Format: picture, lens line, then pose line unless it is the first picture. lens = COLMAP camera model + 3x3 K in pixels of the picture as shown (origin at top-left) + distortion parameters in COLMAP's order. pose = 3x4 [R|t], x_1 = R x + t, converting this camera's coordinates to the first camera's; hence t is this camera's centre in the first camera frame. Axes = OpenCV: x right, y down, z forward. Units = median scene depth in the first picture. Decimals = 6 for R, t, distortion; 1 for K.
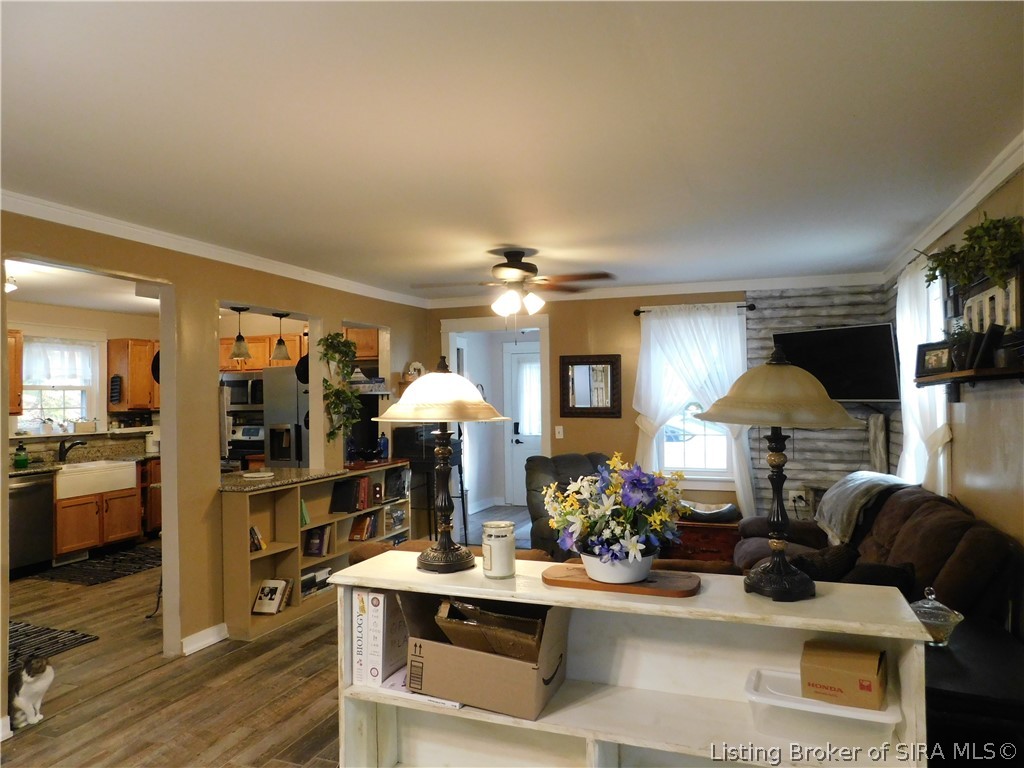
lens RADIAL K [[681.7, 0, 512.0], [0, 681.7, 384.0], [0, 0, 1]] dist [-0.062155, 0.052480]
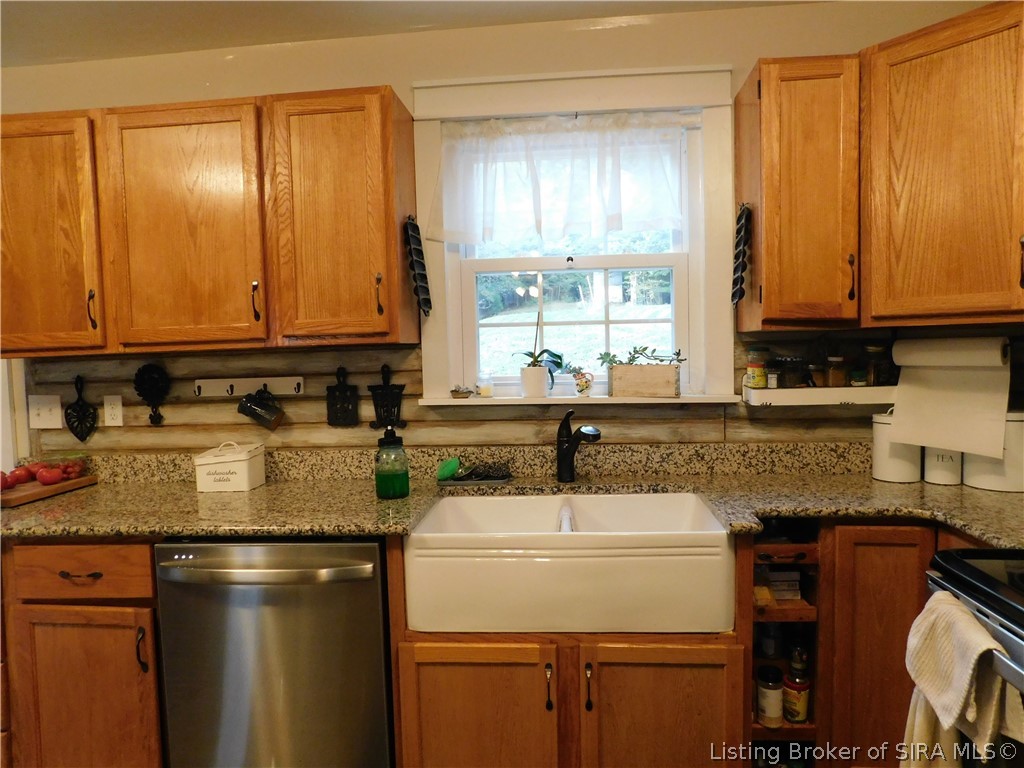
lens RADIAL K [[681.7, 0, 512.0], [0, 681.7, 384.0], [0, 0, 1]] dist [-0.062155, 0.052480]
pose [[0.261078, 0.058287, -0.963556, -0.442857], [0.045032, 0.996353, 0.072472, 0.050393], [0.964267, -0.062312, 0.257501, 1.110728]]
